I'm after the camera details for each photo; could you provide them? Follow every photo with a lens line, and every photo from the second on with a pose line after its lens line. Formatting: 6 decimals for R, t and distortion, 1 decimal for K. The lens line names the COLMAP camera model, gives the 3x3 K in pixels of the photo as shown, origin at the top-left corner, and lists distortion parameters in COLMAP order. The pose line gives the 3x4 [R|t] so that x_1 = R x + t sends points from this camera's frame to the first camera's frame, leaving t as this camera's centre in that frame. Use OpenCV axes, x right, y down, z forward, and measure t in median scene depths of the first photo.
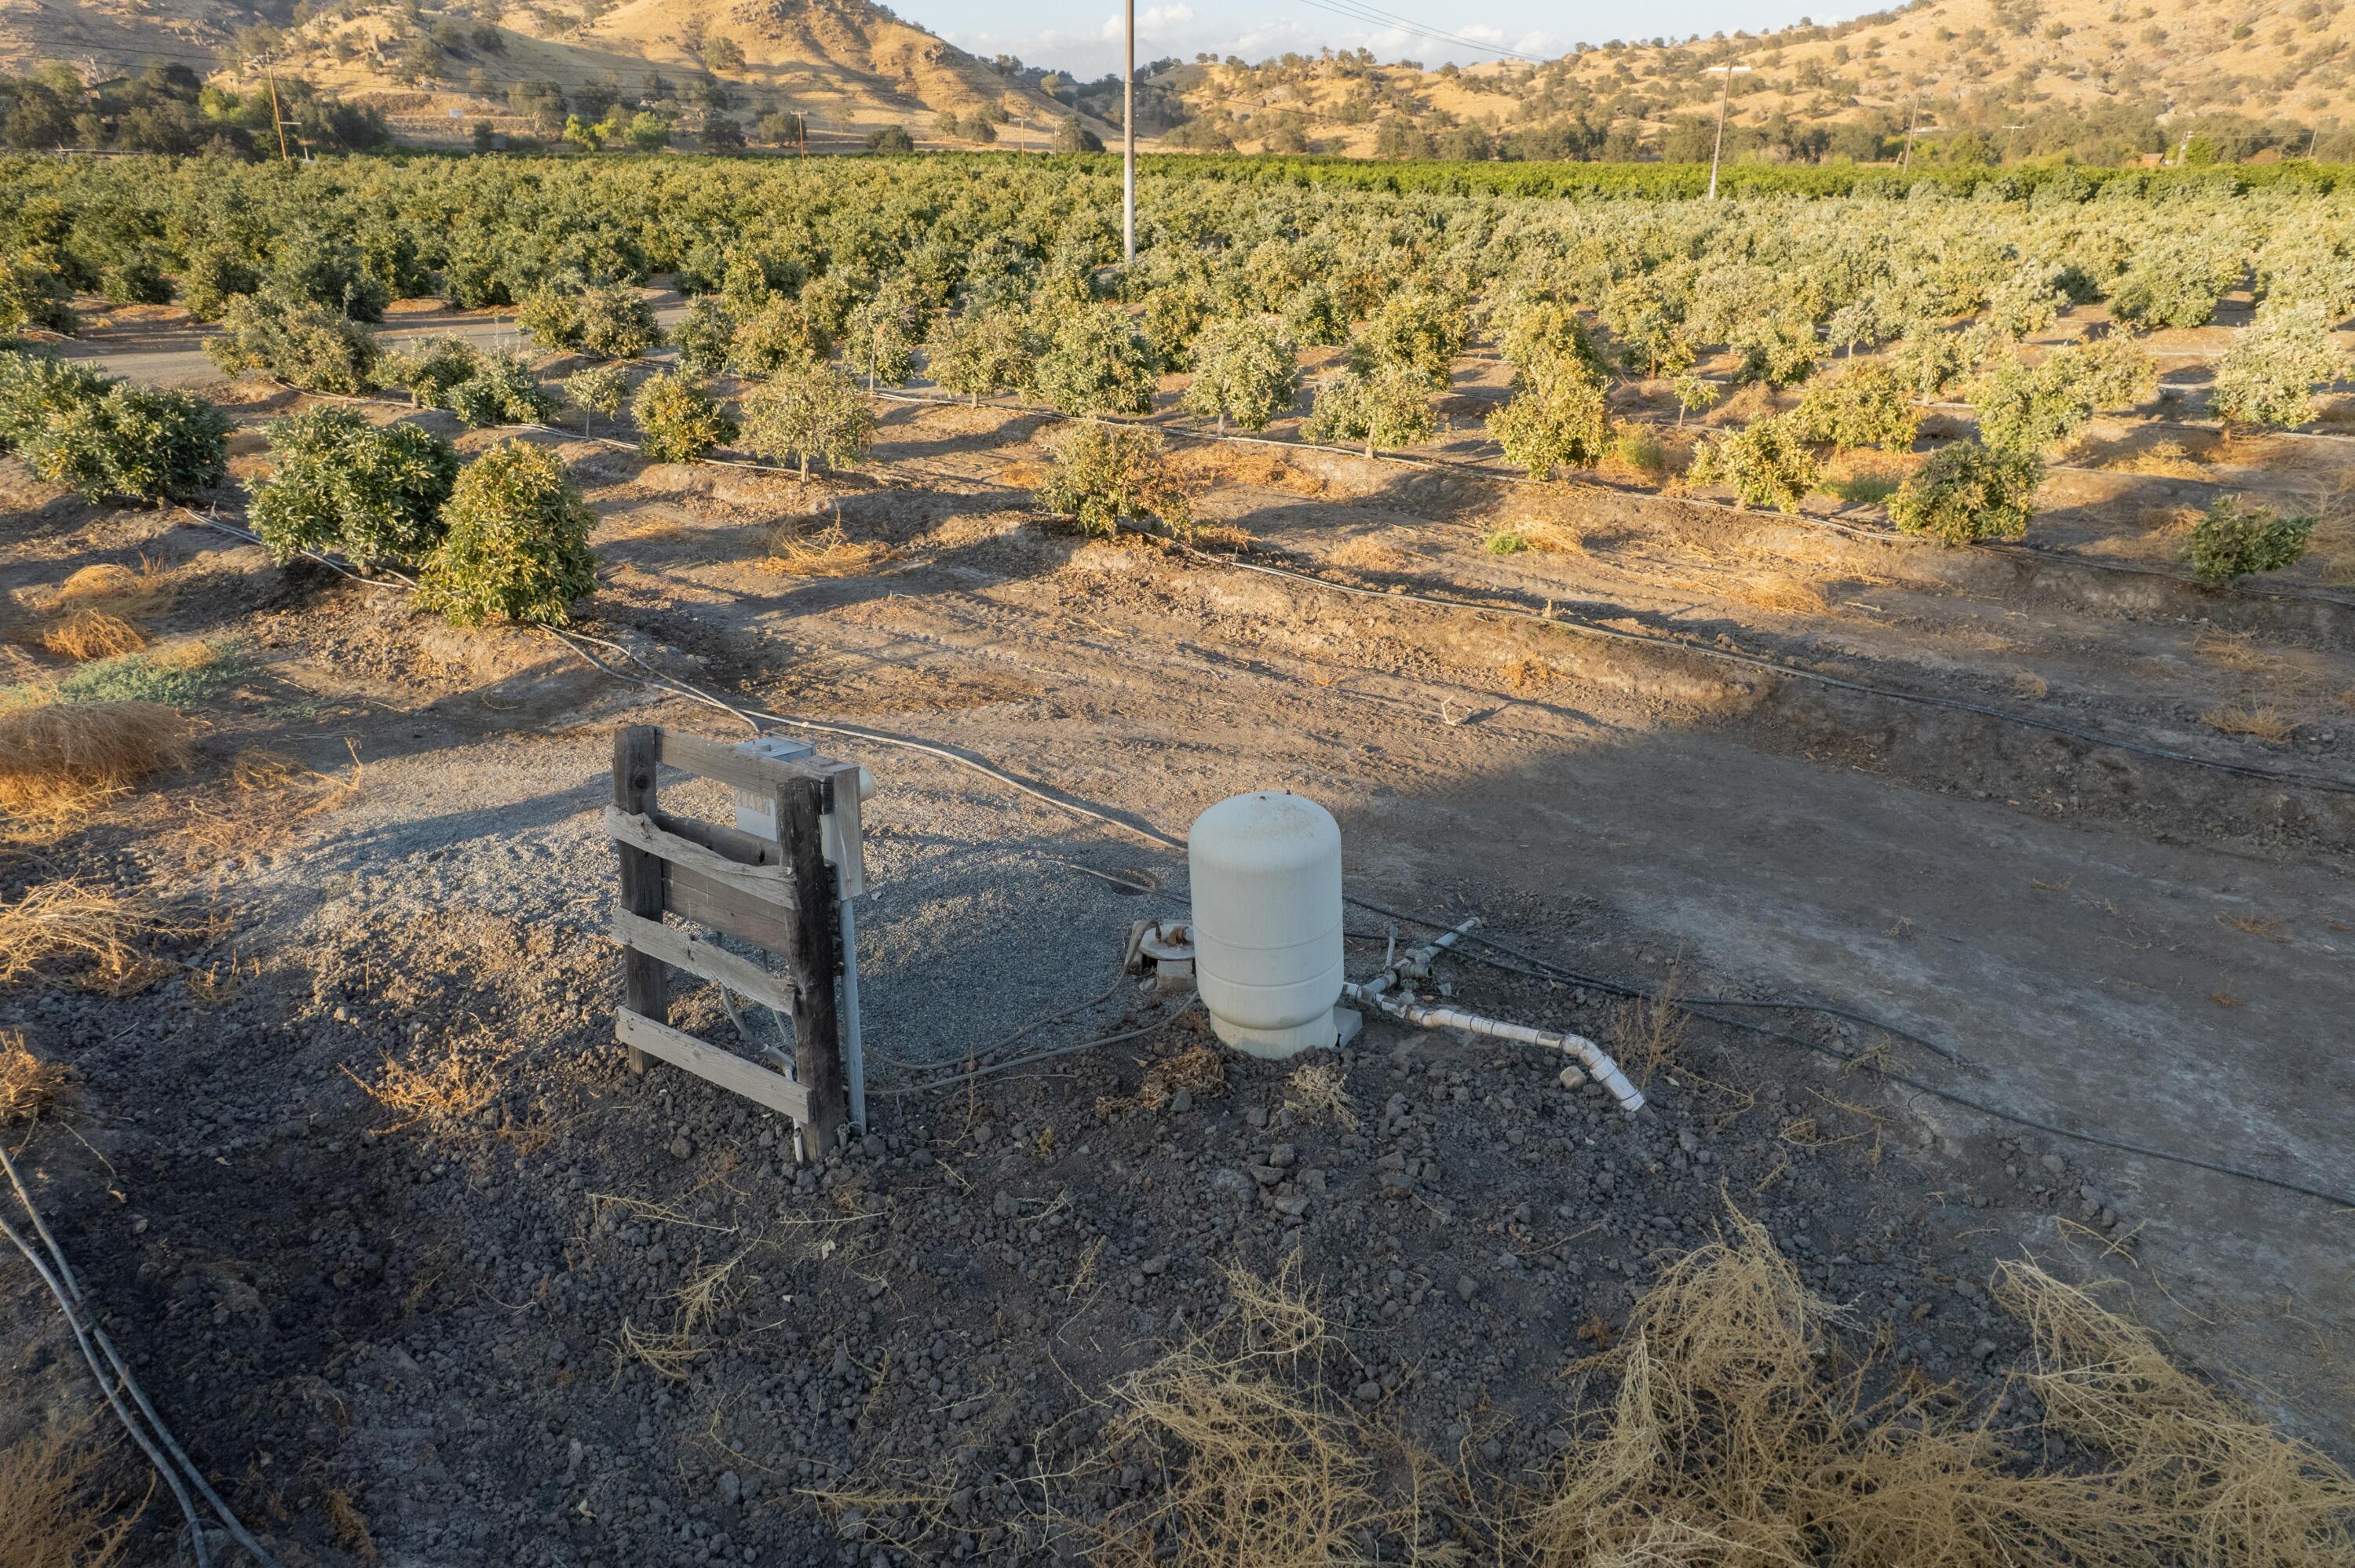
lens RADIAL K [[1504.6, 0, 1192.5], [0, 1504.6, 790.0], [0, 0, 1]] dist [-0.073000, 0.075729]
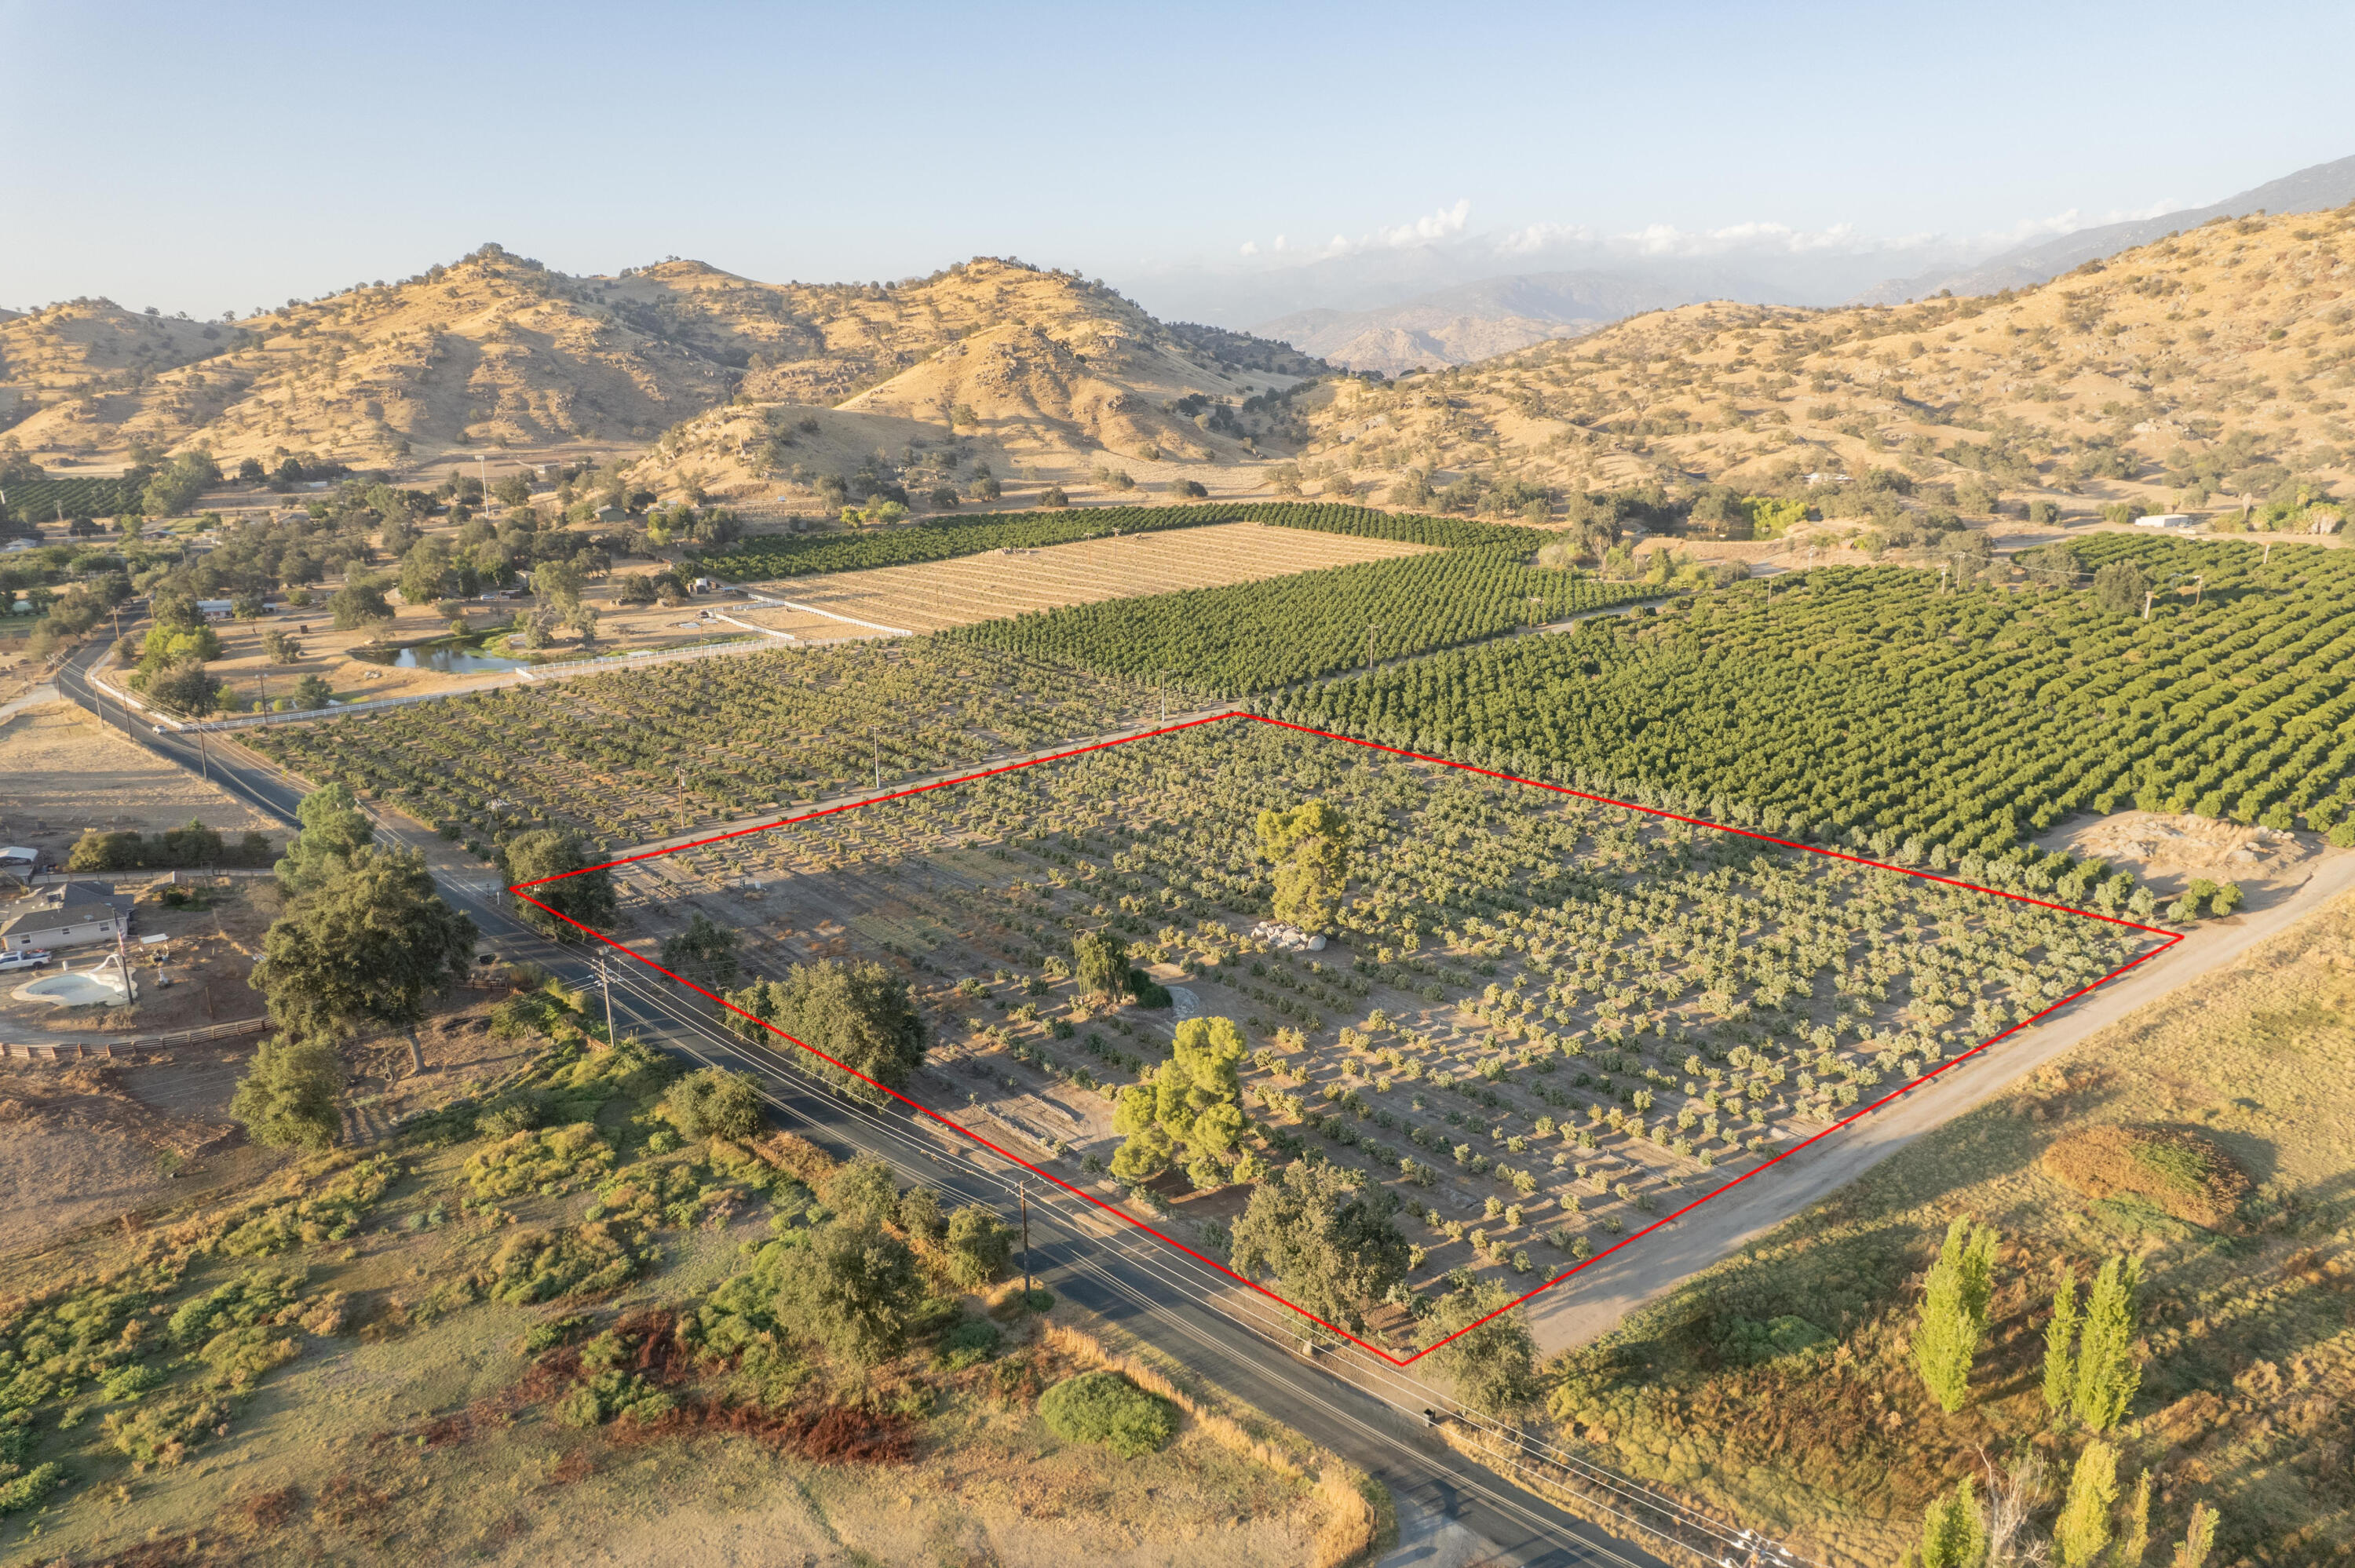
lens RADIAL K [[1504.6, 0, 1196.4], [0, 1504.6, 780.7], [0, 0, 1]] dist [-0.073000, 0.075729]
pose [[0.983974, 0.036082, -0.174625, 0.157052], [-0.057074, 0.991523, -0.116722, 0.011951], [0.168933, 0.124818, 0.977692, -0.310201]]
